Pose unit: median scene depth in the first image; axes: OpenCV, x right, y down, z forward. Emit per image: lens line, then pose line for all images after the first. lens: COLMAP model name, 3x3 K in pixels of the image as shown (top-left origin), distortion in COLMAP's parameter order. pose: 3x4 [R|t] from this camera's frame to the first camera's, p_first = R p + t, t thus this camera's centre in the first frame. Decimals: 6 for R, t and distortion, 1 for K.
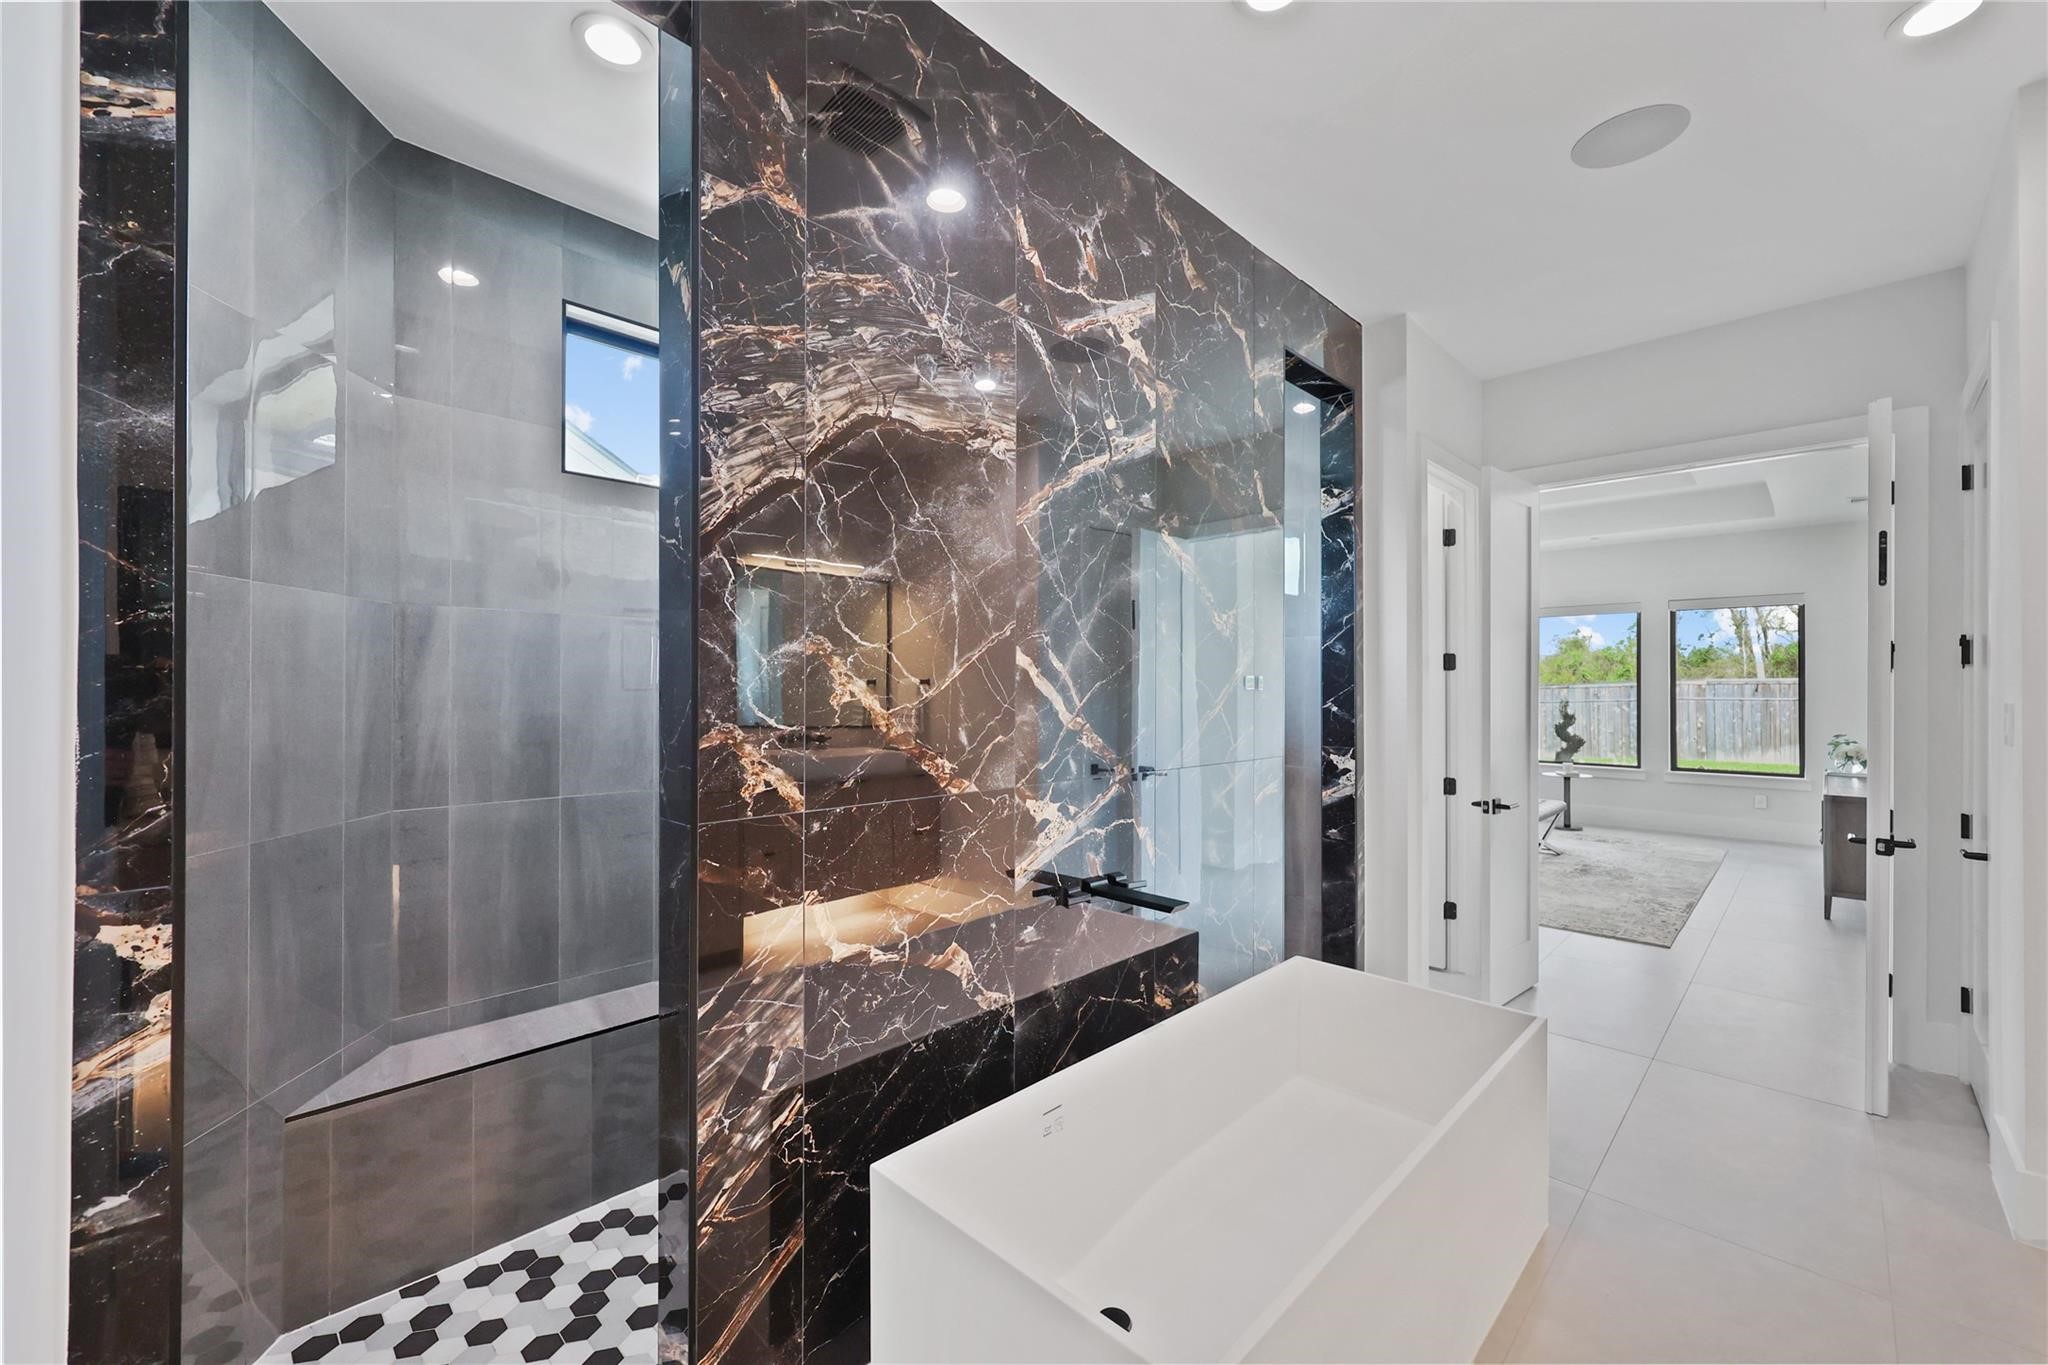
lens RADIAL K [[826.1, 0, 1025.9], [0, 826.1, 681.7], [0, 0, 1]] dist [0.002377, 0.000008]
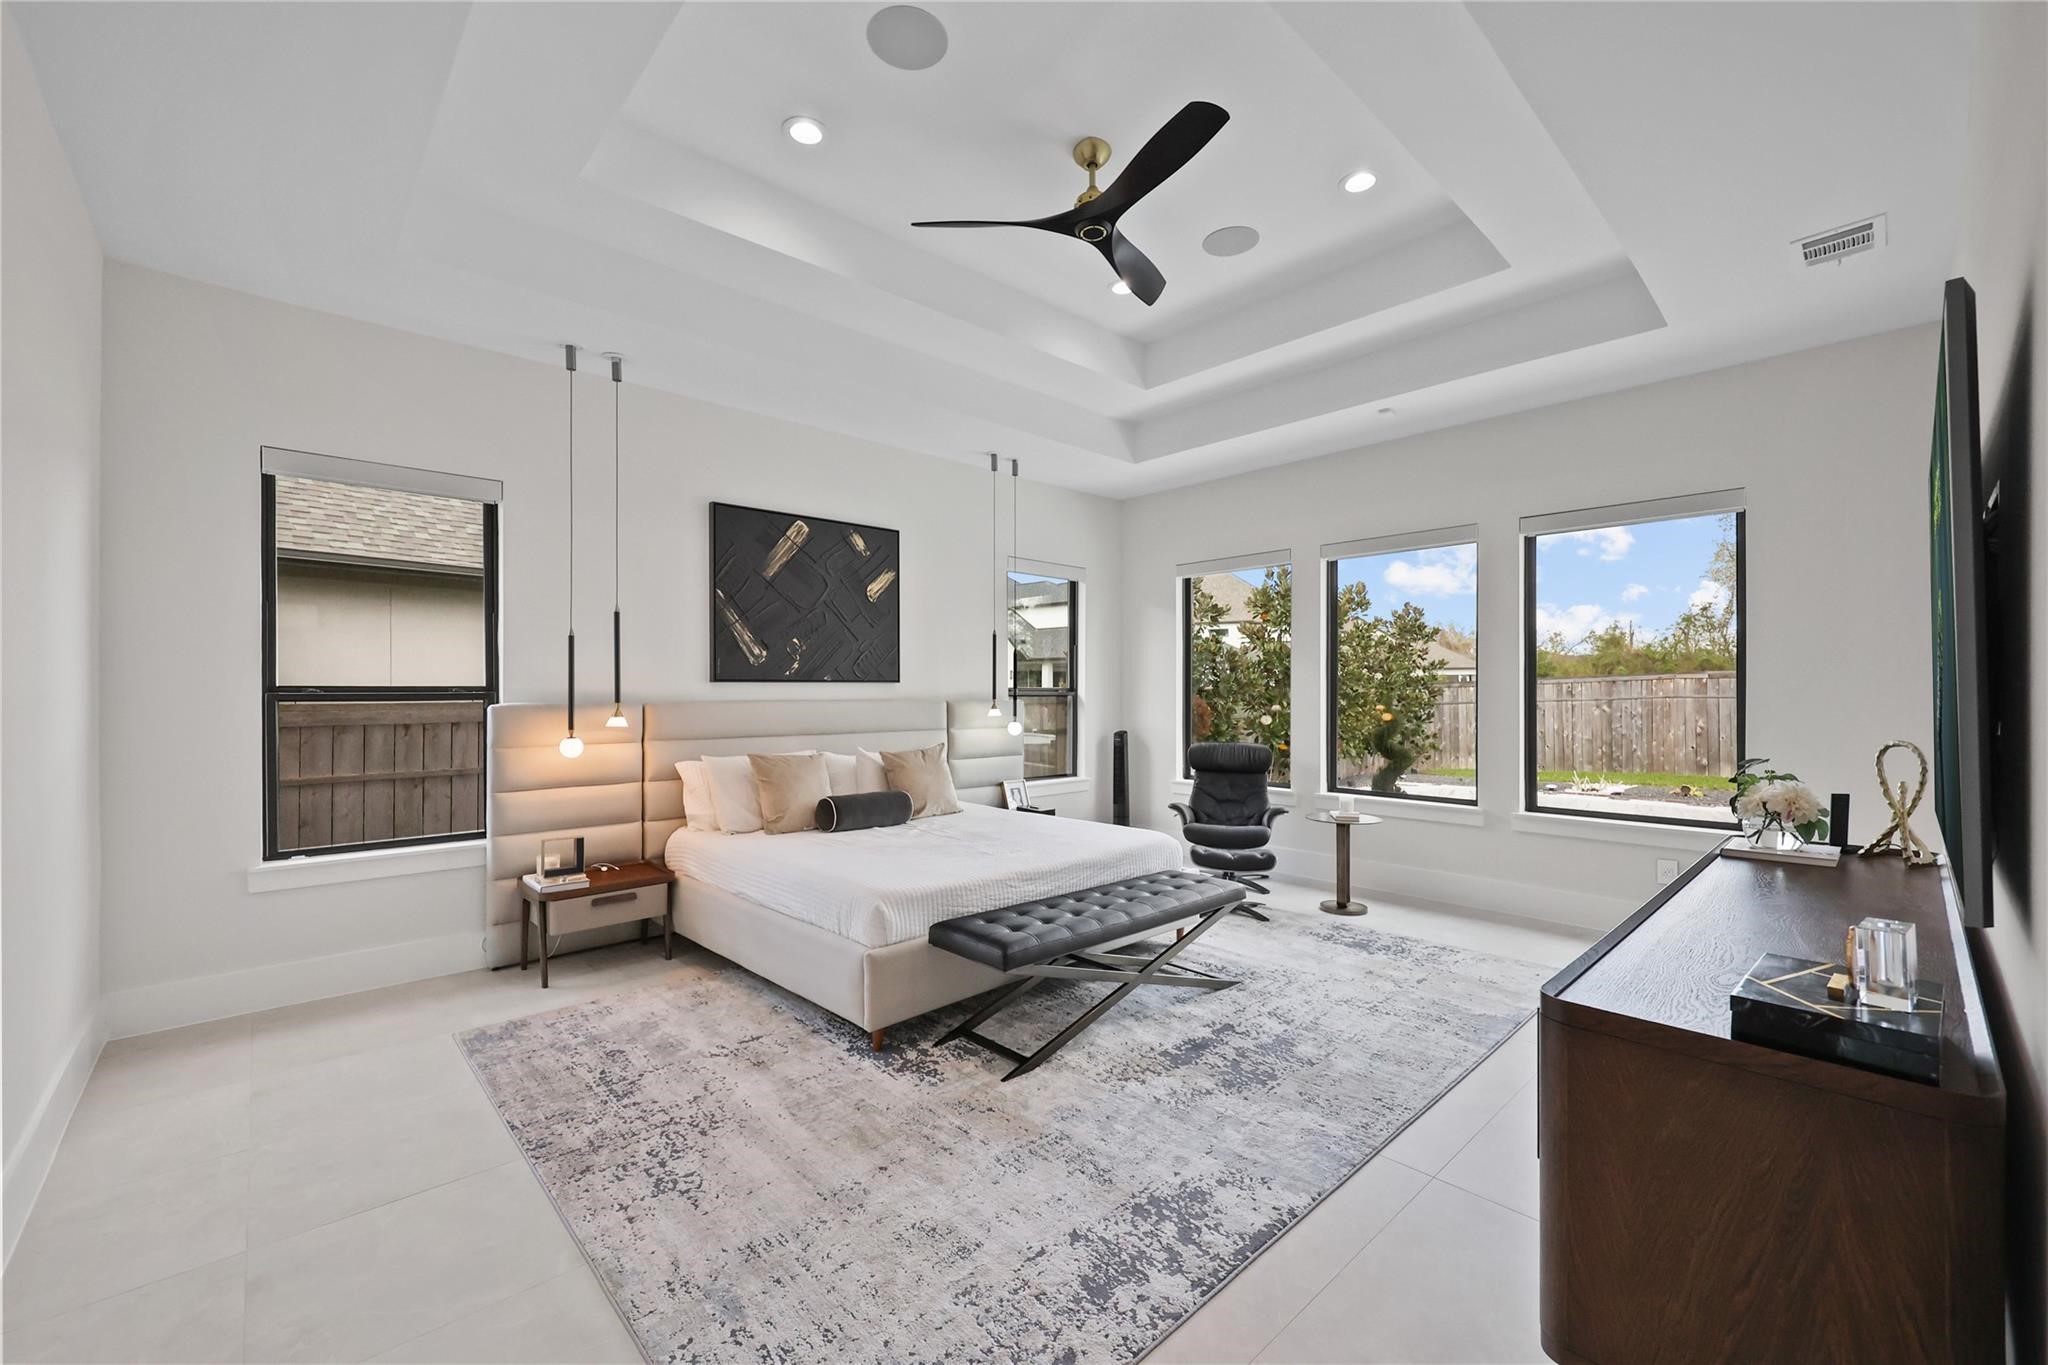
lens RADIAL K [[826.1, 0, 1019.6], [0, 826.1, 689.2], [0, 0, 1]] dist [0.002377, 0.000008]
pose [[0.999027, -0.005376, -0.043777, 0.451332], [0.005415, 0.999985, 0.000786, 0.019278], [0.043772, -0.001022, 0.999041, 0.405270]]
